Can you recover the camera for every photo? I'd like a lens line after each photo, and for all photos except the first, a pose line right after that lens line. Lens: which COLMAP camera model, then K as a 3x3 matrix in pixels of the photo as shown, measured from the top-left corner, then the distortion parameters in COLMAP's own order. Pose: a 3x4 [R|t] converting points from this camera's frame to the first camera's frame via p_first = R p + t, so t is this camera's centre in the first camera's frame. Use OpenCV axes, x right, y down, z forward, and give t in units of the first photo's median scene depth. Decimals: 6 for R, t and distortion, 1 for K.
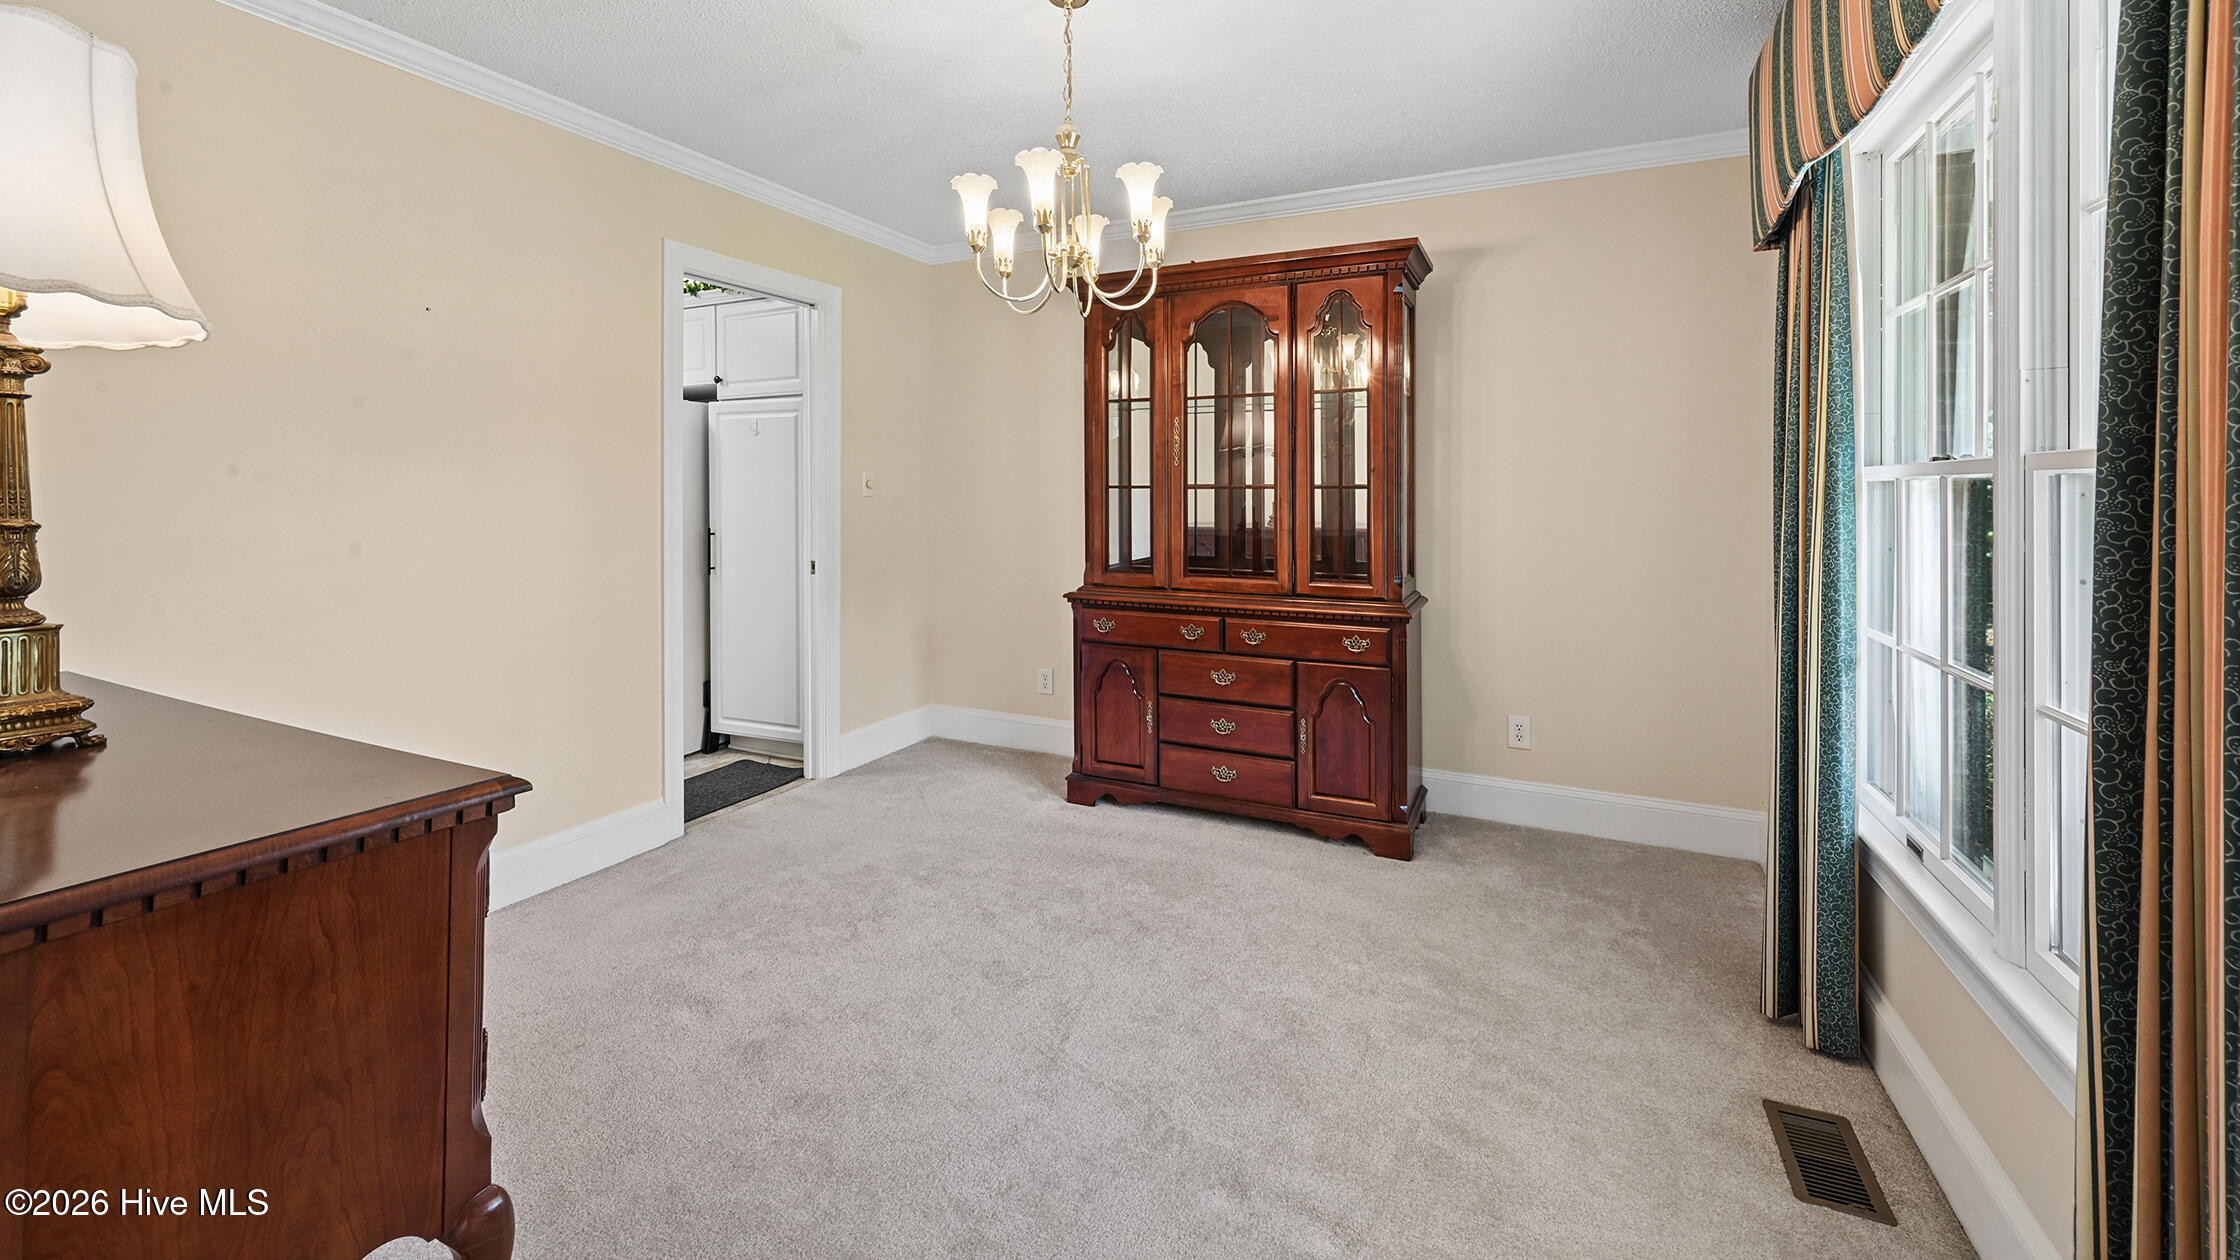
lens RADIAL K [[895.1, 0, 1122.3], [0, 895.1, 497.4], [0, 0, 1]] dist [0.000697, -0.000019]
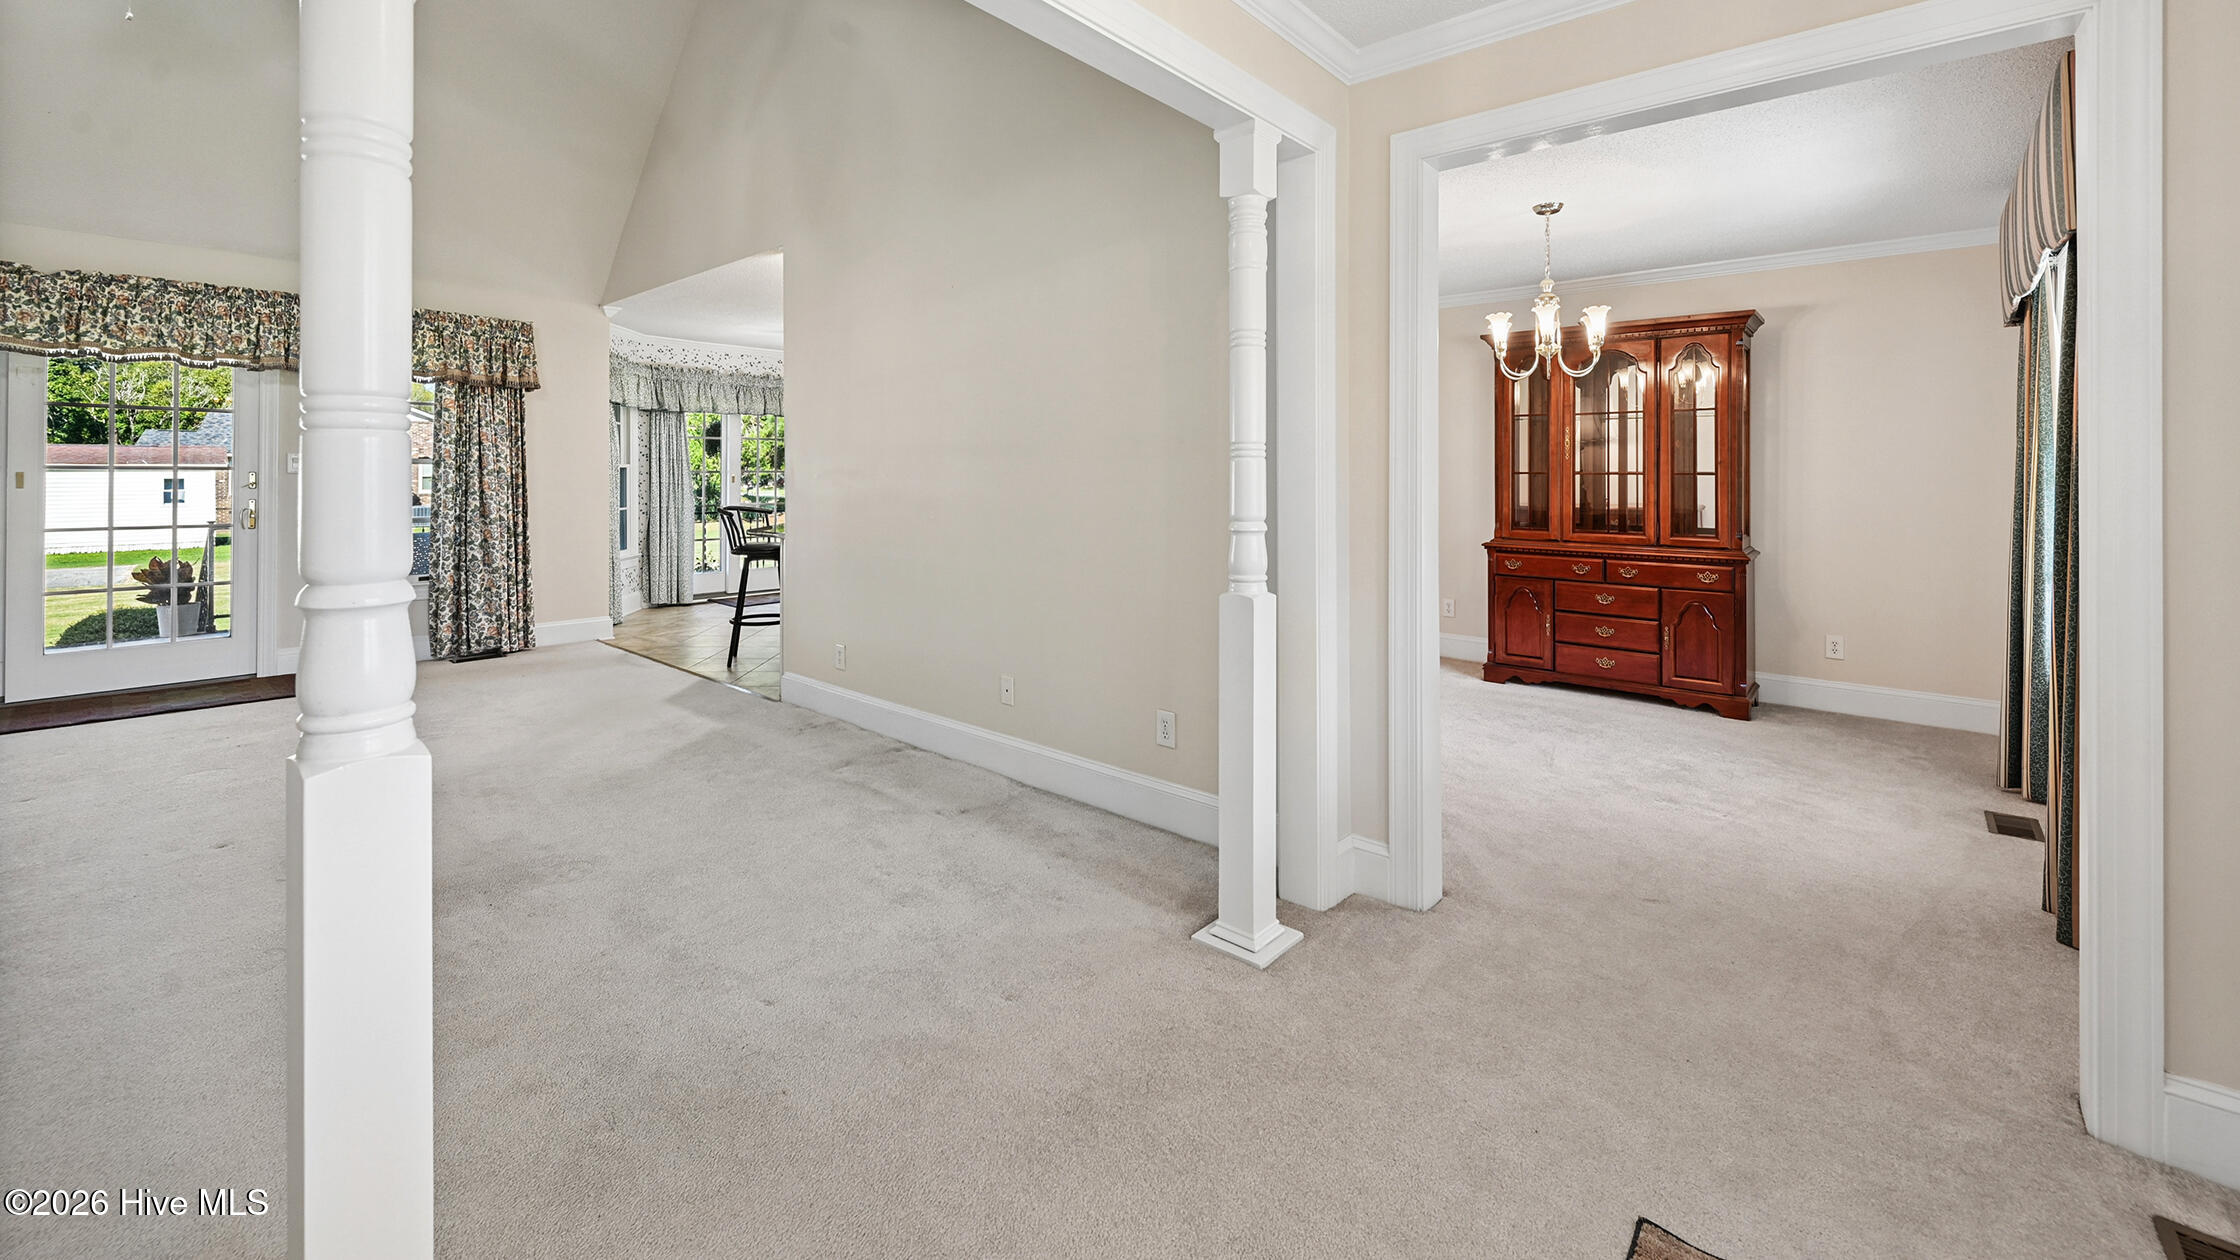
lens RADIAL K [[895.1, 0, 1125.2], [0, 895.1, 475.8], [0, 0, 1]] dist [0.000697, -0.000019]
pose [[0.965154, 0.003163, -0.261664, -0.274032], [-0.004791, 0.999973, -0.005581, 0.005196], [0.261639, 0.006640, 0.965143, -0.672294]]
